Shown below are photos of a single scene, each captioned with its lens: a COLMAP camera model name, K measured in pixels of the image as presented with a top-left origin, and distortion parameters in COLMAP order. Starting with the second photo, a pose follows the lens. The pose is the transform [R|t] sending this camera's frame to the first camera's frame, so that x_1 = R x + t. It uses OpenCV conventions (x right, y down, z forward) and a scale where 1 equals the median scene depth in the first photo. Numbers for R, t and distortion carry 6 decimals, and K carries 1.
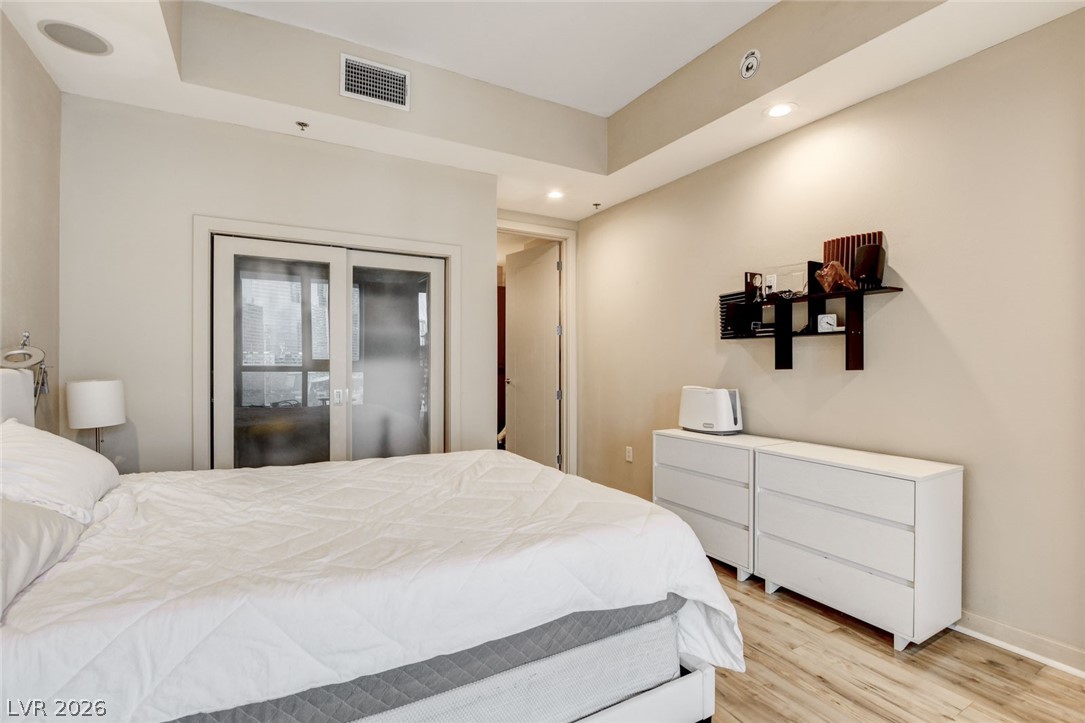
lens RADIAL K [[502.2, 0, 541.7], [0, 502.2, 361.0], [0, 0, 1]] dist [-0.028211, 0.006454]
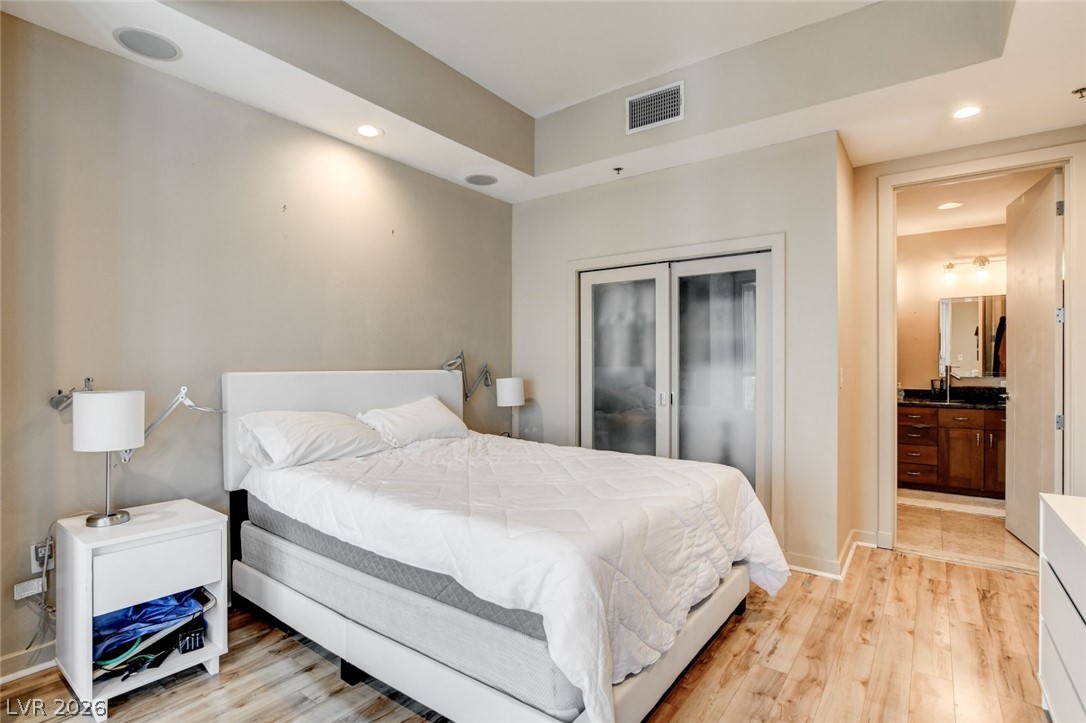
lens RADIAL K [[527.7, 0, 541.1], [0, 527.7, 364.1], [0, 0, 1]] dist [-0.027490, 0.000435]
pose [[0.408261, -0.006043, -0.912845, 0.587939], [0.001152, 0.999981, -0.006104, 0.002148], [0.912864, 0.001441, 0.408260, 0.307794]]
